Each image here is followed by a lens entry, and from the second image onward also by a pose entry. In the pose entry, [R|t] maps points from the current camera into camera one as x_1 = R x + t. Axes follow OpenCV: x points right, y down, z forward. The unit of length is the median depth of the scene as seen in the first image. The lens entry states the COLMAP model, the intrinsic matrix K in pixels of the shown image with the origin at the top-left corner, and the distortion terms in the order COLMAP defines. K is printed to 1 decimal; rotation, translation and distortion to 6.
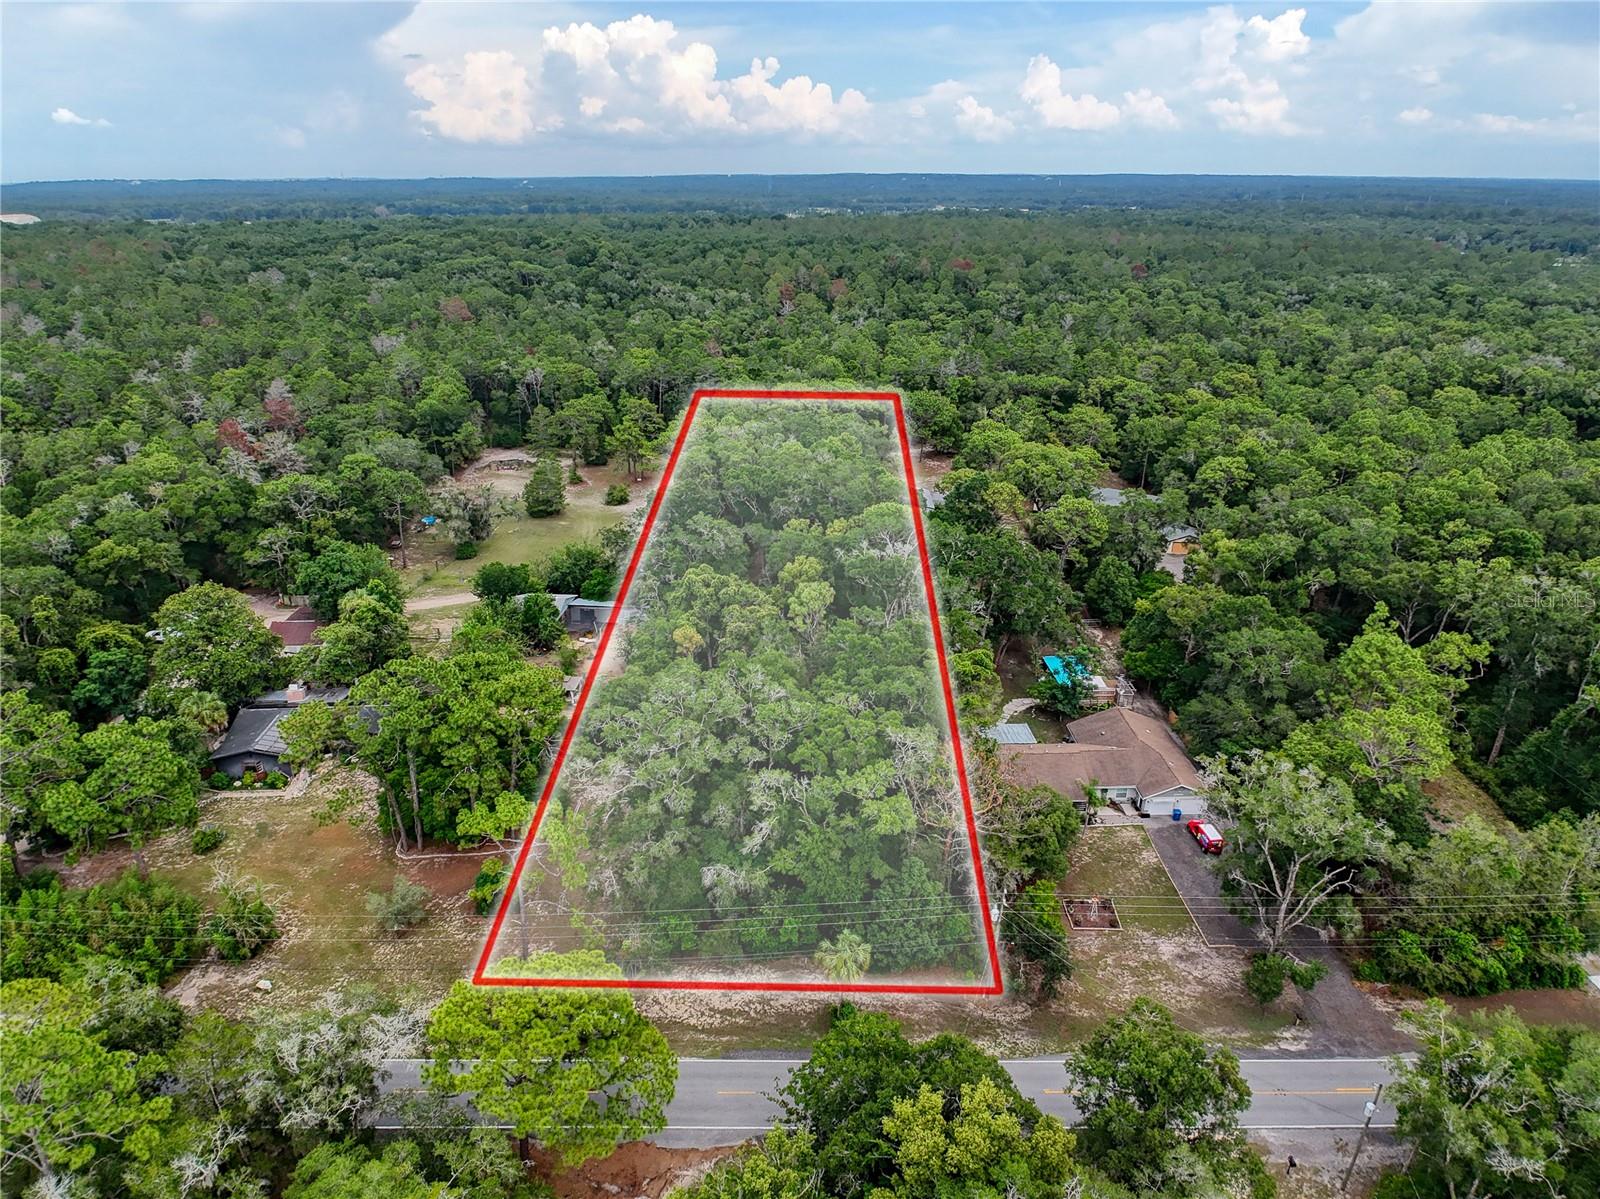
lens RADIAL K [[983.9, 0, 801.1], [0, 983.9, 605.3], [0, 0, 1]] dist [0.016146, -0.029518]
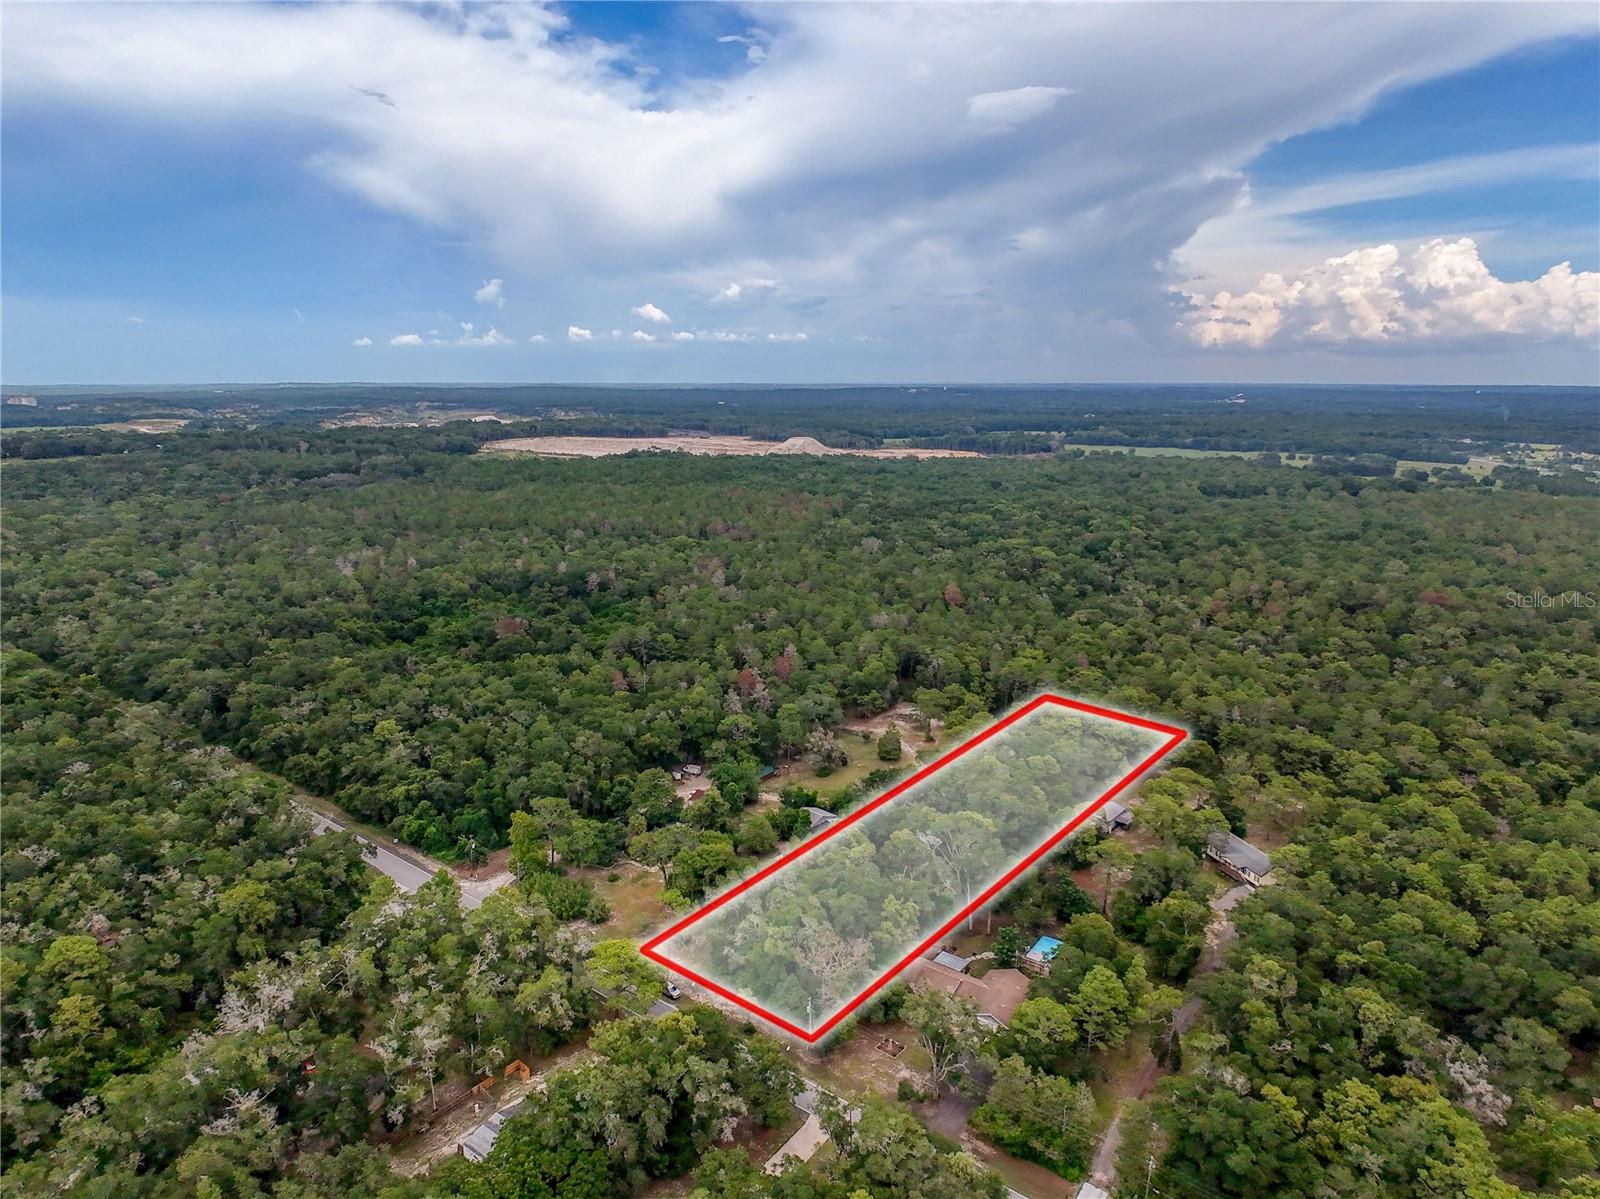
lens RADIAL K [[983.9, 0, 809.0], [0, 983.9, 597.4], [0, 0, 1]] dist [0.016146, -0.029518]
pose [[0.786170, 0.133957, -0.603318, 1.017991], [-0.247603, 0.962723, -0.108890, -0.247673], [0.566241, 0.234990, 0.790032, -0.714172]]
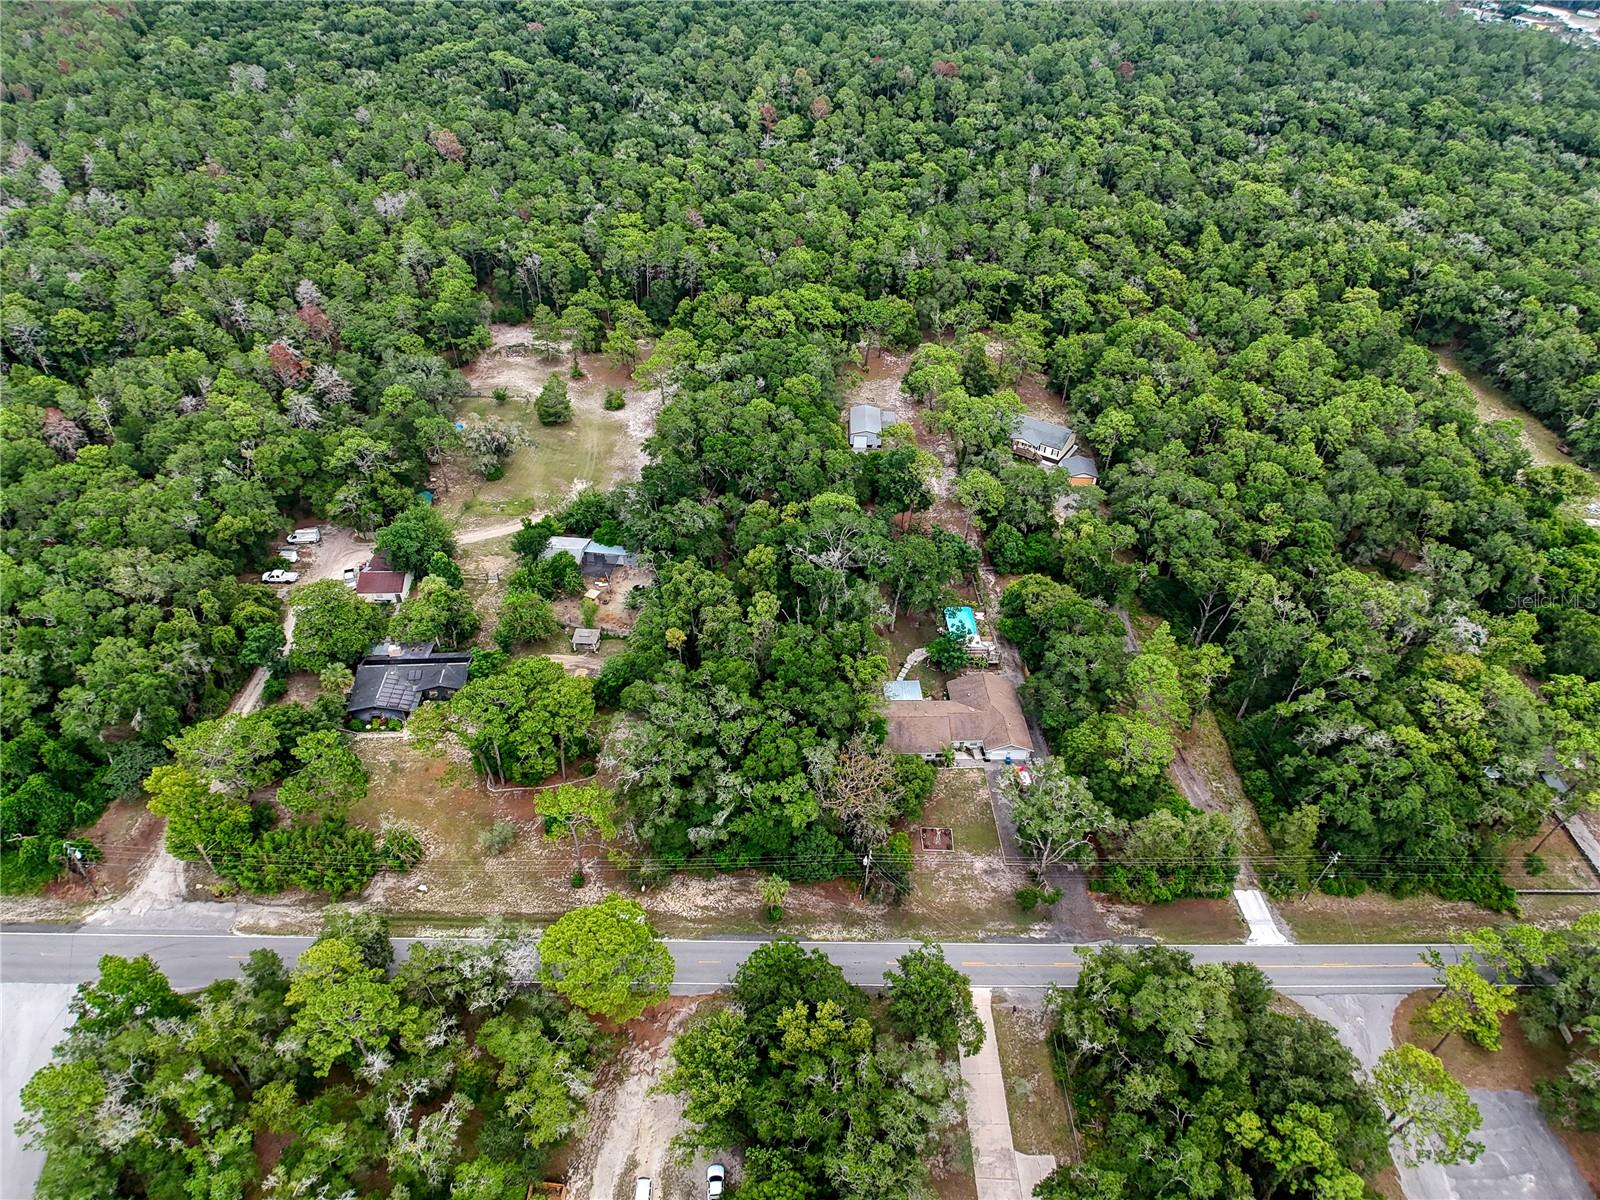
lens RADIAL K [[983.9, 0, 795.2], [0, 983.9, 568.0], [0, 0, 1]] dist [0.016146, -0.029518]
pose [[0.999878, 0.014277, 0.006320, 0.043377], [-0.015425, 0.965952, 0.258260, -0.412139], [-0.002418, -0.258326, 0.966055, -0.328678]]
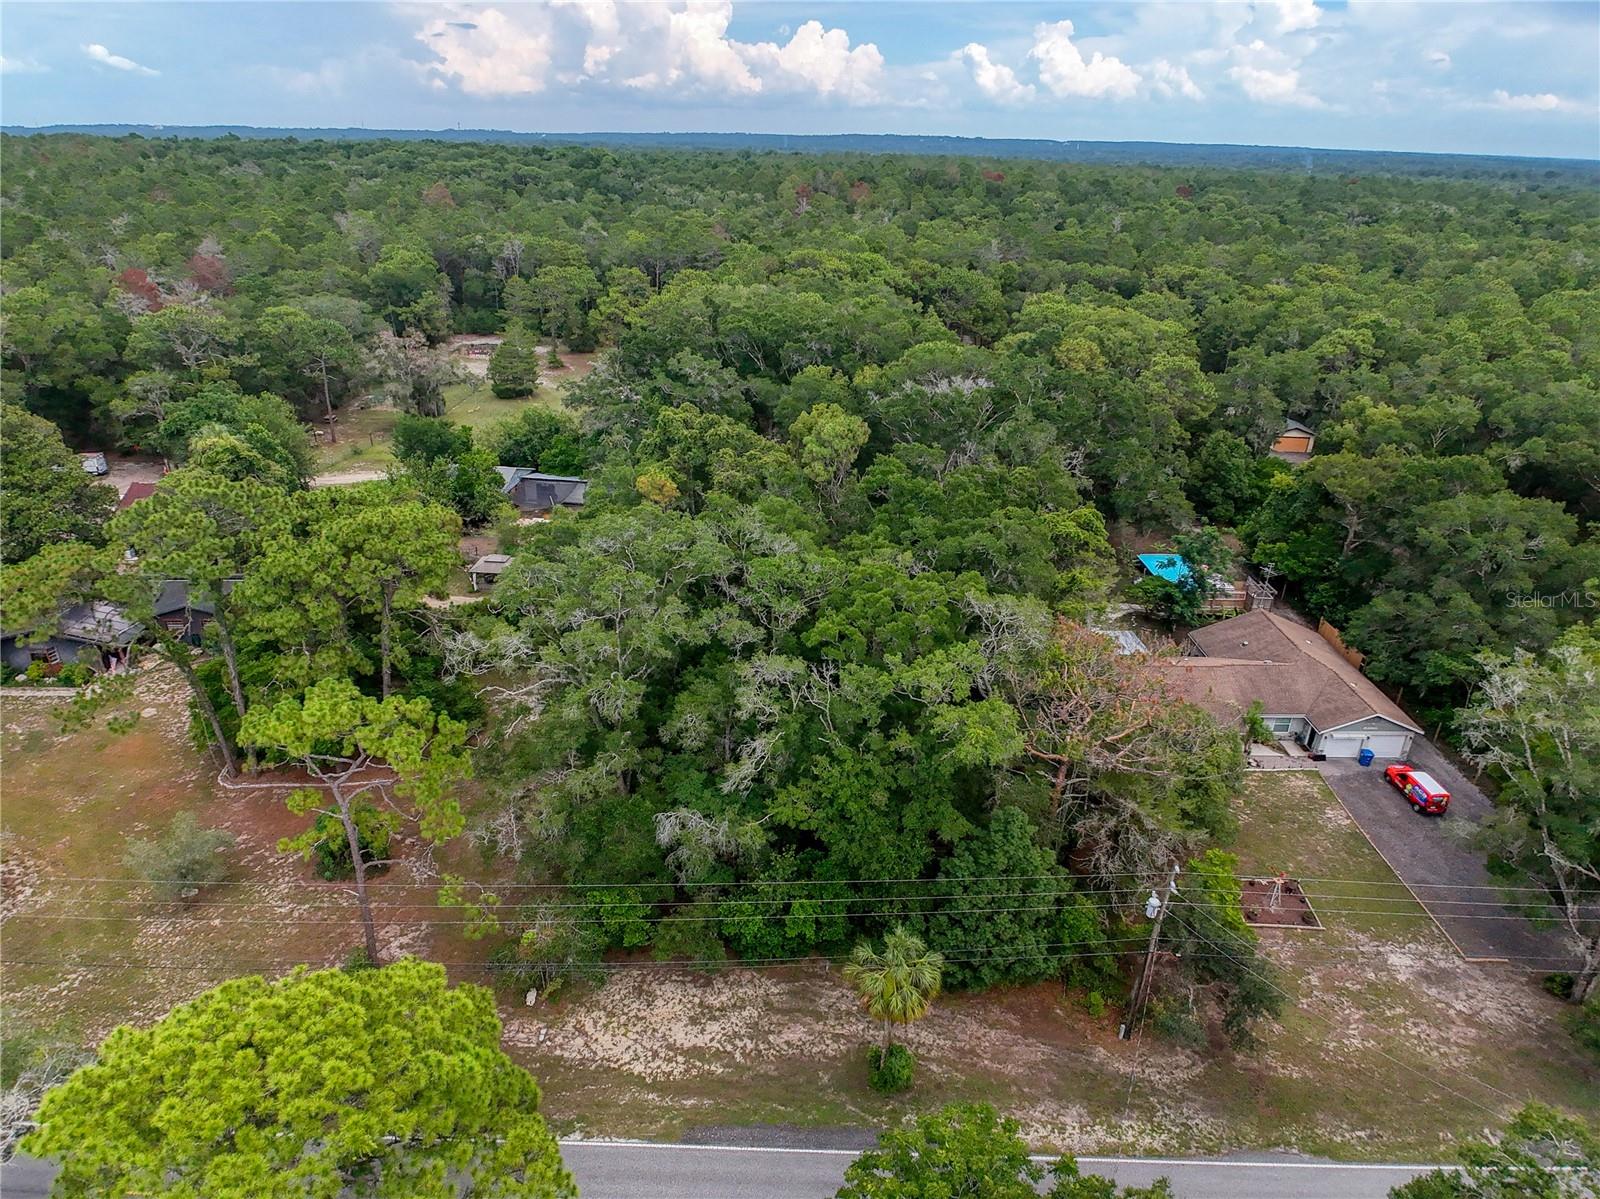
lens RADIAL K [[983.9, 0, 796.9], [0, 983.9, 573.2], [0, 0, 1]] dist [0.016146, -0.029518]
pose [[0.999628, 0.024922, -0.011097, -0.008245], [-0.024799, 0.999631, 0.011096, 0.080036], [0.011370, -0.010816, 0.999877, 0.290143]]
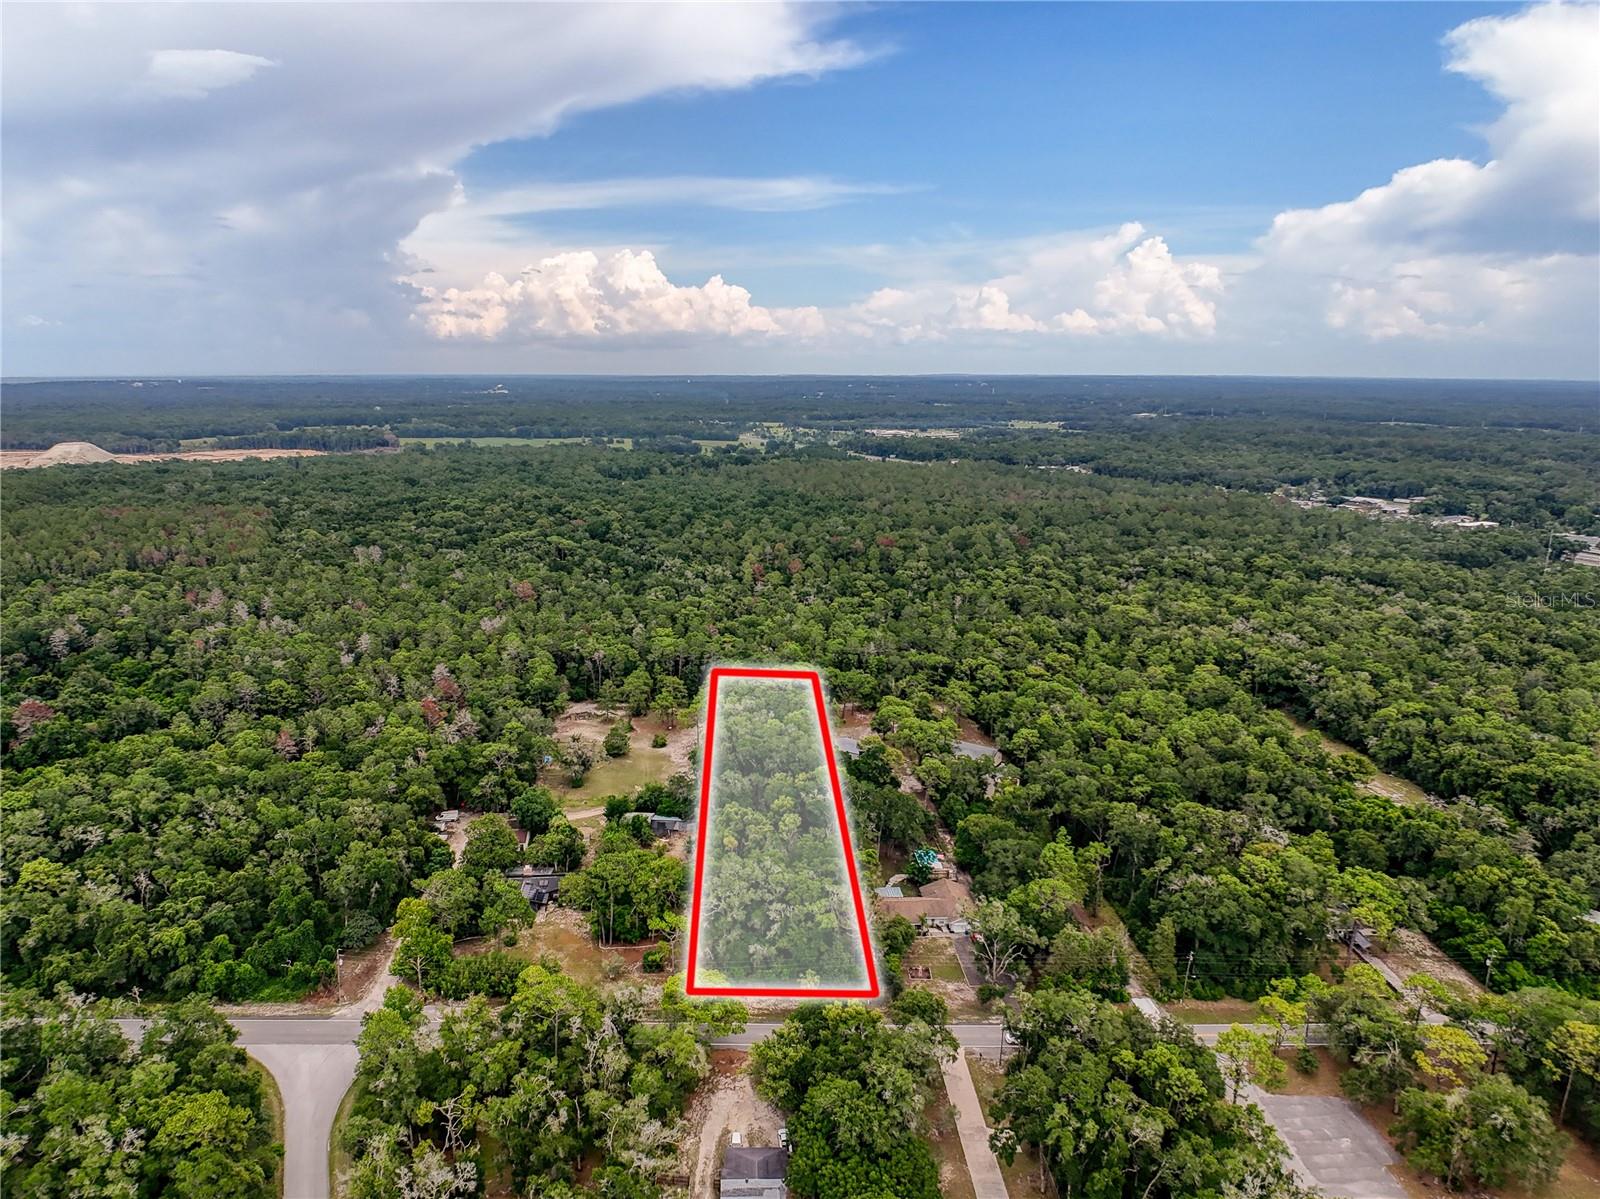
lens RADIAL K [[983.9, 0, 743.2], [0, 983.9, 599.0], [0, 0, 1]] dist [0.016146, -0.029518]
pose [[0.999940, 0.000328, -0.010949, -0.063792], [-0.002314, 0.983318, -0.181879, -0.091102], [0.010706, 0.181893, 0.983260, -1.092588]]
